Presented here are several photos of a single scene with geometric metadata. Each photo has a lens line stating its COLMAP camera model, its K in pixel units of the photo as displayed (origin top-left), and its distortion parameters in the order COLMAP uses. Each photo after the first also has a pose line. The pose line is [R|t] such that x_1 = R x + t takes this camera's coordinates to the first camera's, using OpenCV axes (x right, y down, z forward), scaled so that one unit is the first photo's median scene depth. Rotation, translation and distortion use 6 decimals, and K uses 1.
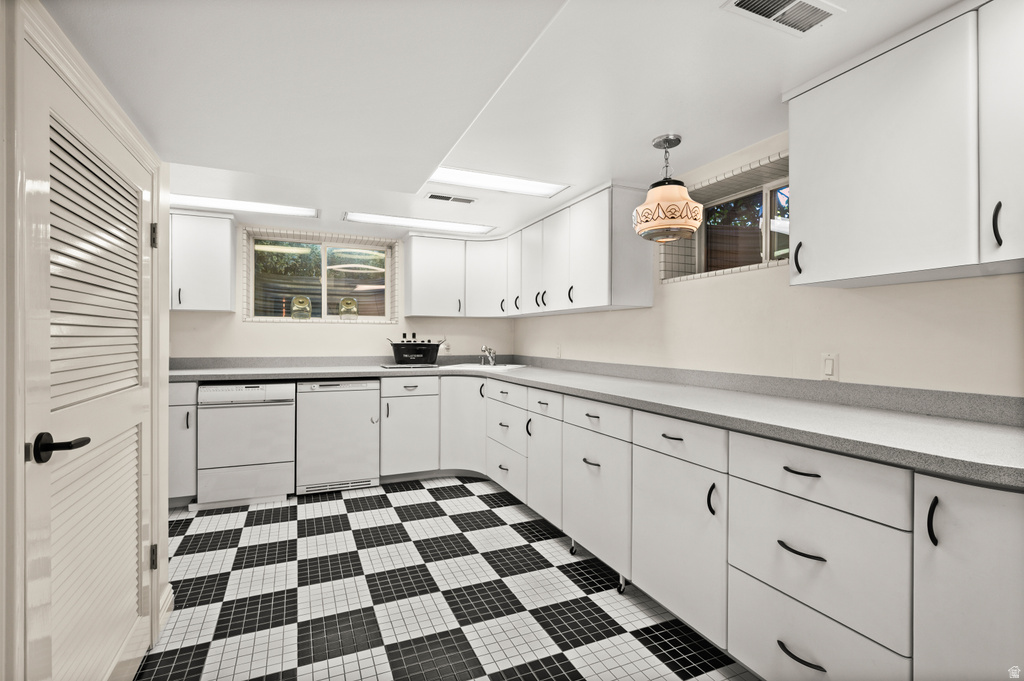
lens RADIAL K [[483.9, 0, 513.3], [0, 483.9, 338.9], [0, 0, 1]] dist [-0.000645, -0.000052]
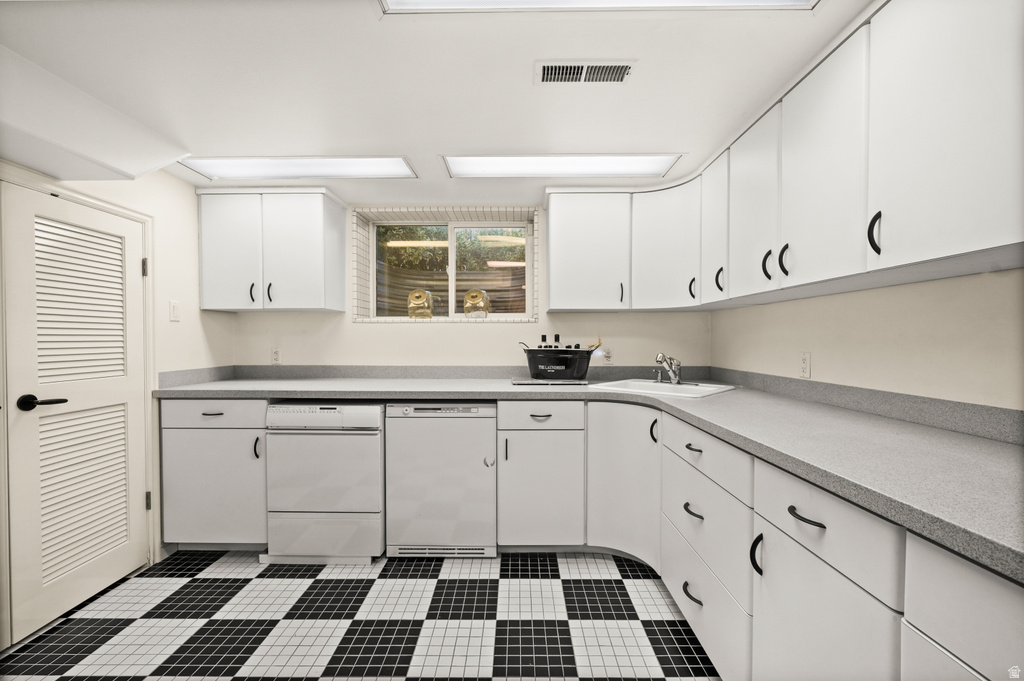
lens RADIAL K [[441.1, 0, 507.6], [0, 441.1, 345.5], [0, 0, 1]] dist [0.002996, 0.000350]
pose [[0.911831, 0.001302, -0.410564, -0.006036], [0.003469, 0.999935, 0.010875, -0.003520], [0.410551, -0.011341, 0.911767, 0.409088]]
